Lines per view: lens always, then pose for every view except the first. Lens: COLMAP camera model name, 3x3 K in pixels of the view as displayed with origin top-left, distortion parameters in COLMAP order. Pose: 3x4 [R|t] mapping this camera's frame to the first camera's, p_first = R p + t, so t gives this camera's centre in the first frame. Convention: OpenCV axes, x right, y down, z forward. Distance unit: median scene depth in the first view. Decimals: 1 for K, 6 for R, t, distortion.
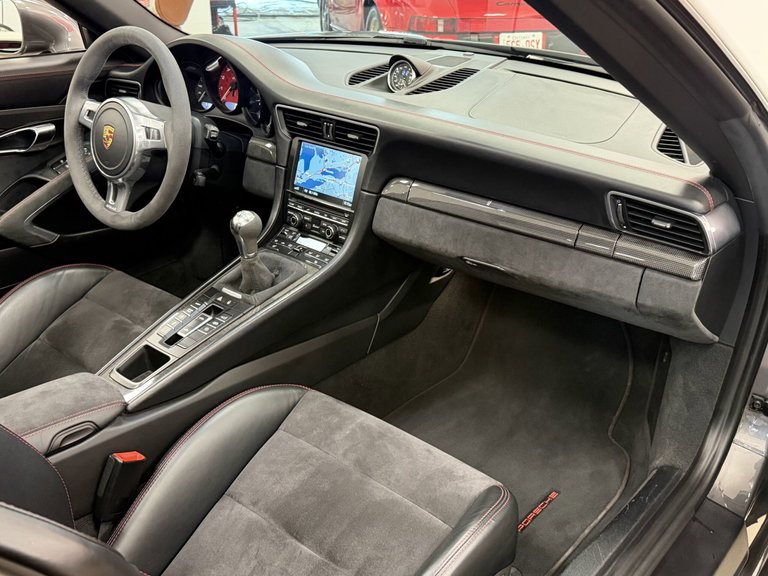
lens RADIAL K [[766.3, 0, 386.9], [0, 766.3, 291.7], [0, 0, 1]] dist [0.074764, 0.000000]
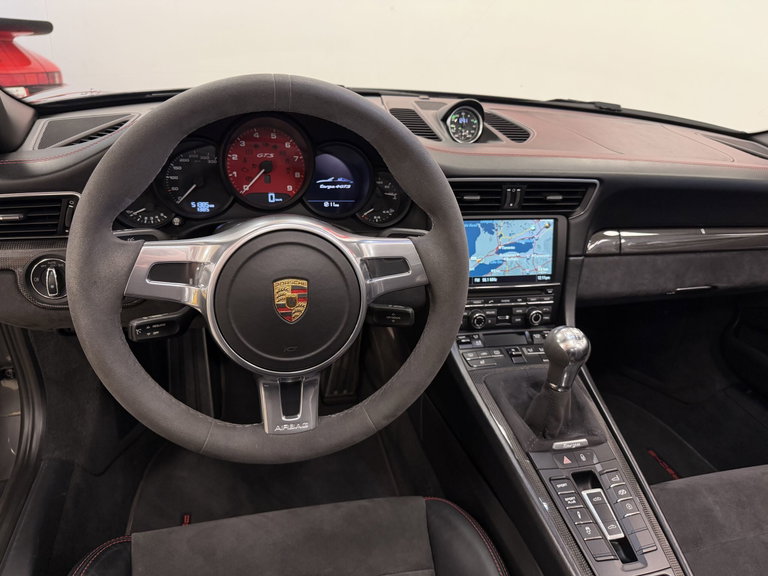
lens RADIAL K [[547.6, 0, 386.5], [0, 547.6, 290.6], [0, 0, 1]] dist [0.033668, -0.061804]
pose [[0.568786, -0.319752, 0.757787, -0.600793], [0.292257, 0.939783, 0.177181, -0.254951], [-0.768809, 0.120691, 0.627986, 0.748354]]
